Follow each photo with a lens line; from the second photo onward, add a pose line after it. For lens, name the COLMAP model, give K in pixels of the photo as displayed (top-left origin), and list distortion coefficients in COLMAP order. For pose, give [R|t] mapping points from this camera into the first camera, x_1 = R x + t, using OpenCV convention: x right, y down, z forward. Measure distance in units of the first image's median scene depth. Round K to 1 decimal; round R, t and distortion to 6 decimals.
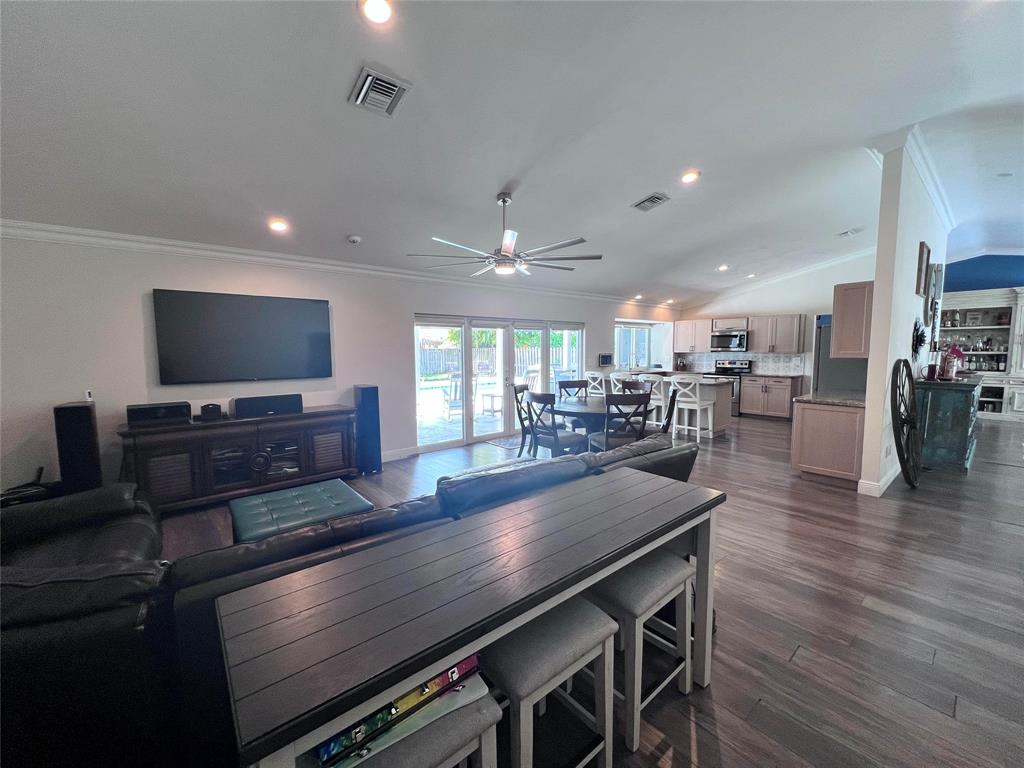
lens RADIAL K [[409.6, 0, 511.6], [0, 409.6, 386.1], [0, 0, 1]] dist [-0.000718, -0.000300]
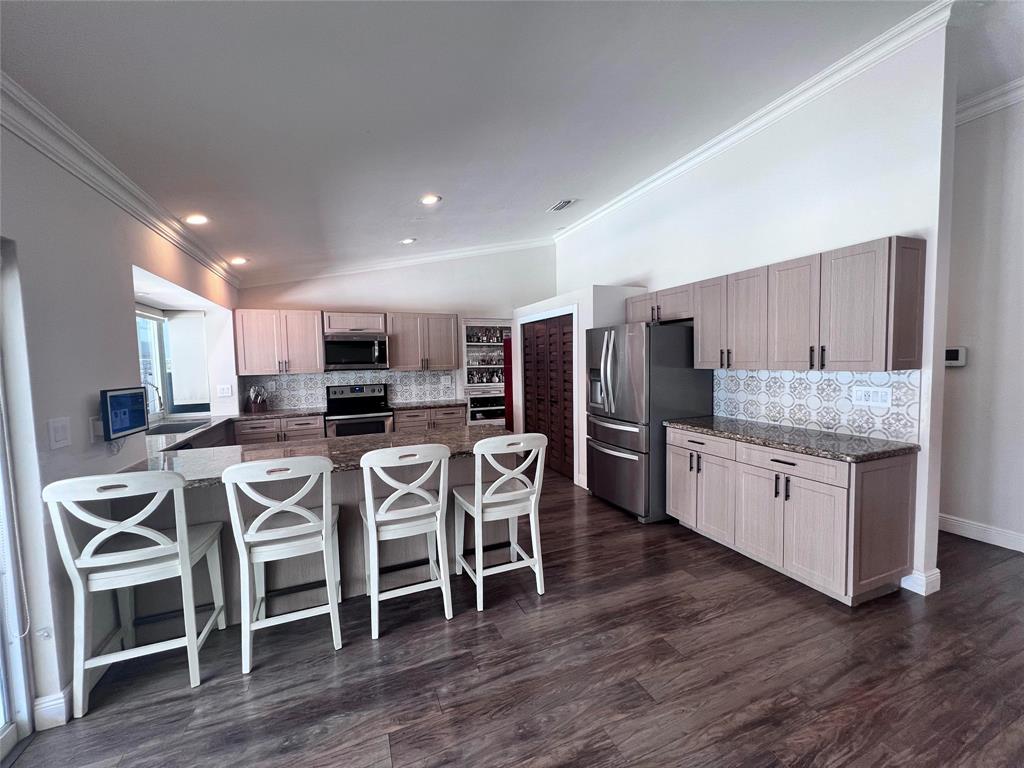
lens RADIAL K [[409.6, 0, 507.8], [0, 409.6, 385.8], [0, 0, 1]] dist [-0.000718, -0.000300]
pose [[0.311763, -0.059900, 0.948270, 0.055235], [0.105842, 0.993989, 0.027990, -0.059220], [-0.944246, 0.091640, 0.316229, 0.653561]]
